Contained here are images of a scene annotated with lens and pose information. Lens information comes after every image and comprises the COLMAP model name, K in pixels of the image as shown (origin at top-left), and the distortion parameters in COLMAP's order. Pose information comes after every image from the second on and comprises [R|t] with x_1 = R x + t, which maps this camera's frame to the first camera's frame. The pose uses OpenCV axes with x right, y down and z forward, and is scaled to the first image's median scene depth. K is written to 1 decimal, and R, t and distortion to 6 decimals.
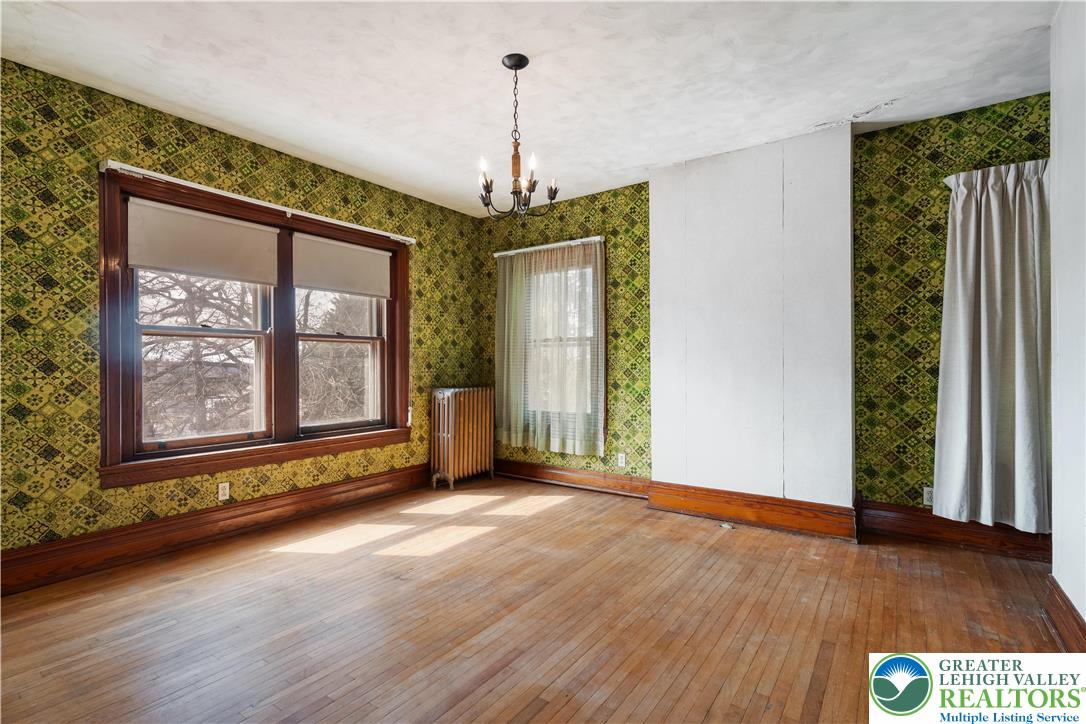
lens RADIAL K [[524.3, 0, 537.3], [0, 524.3, 364.1], [0, 0, 1]] dist [0.001014, 0.001288]
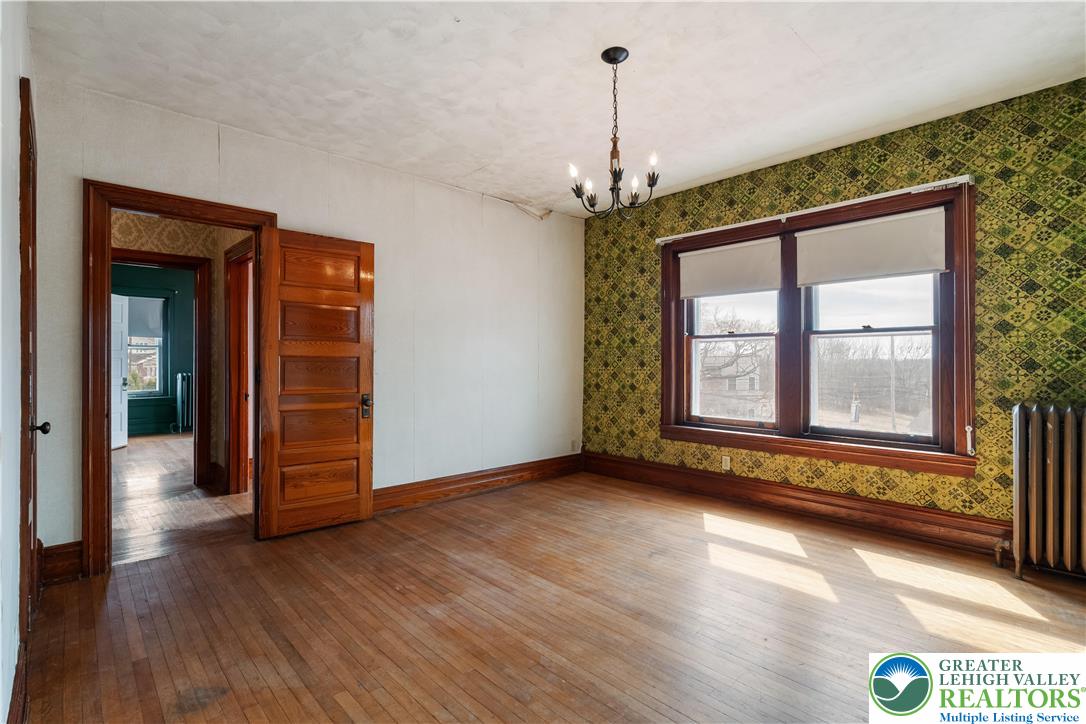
lens RADIAL K [[524.3, 0, 537.7], [0, 524.3, 361.2], [0, 0, 1]] dist [0.001014, 0.001288]
pose [[-0.224902, -0.002651, -0.974378, 0.672619], [-0.000529, 0.999996, -0.002599, 0.000796], [0.974381, -0.000069, -0.224903, 0.770718]]
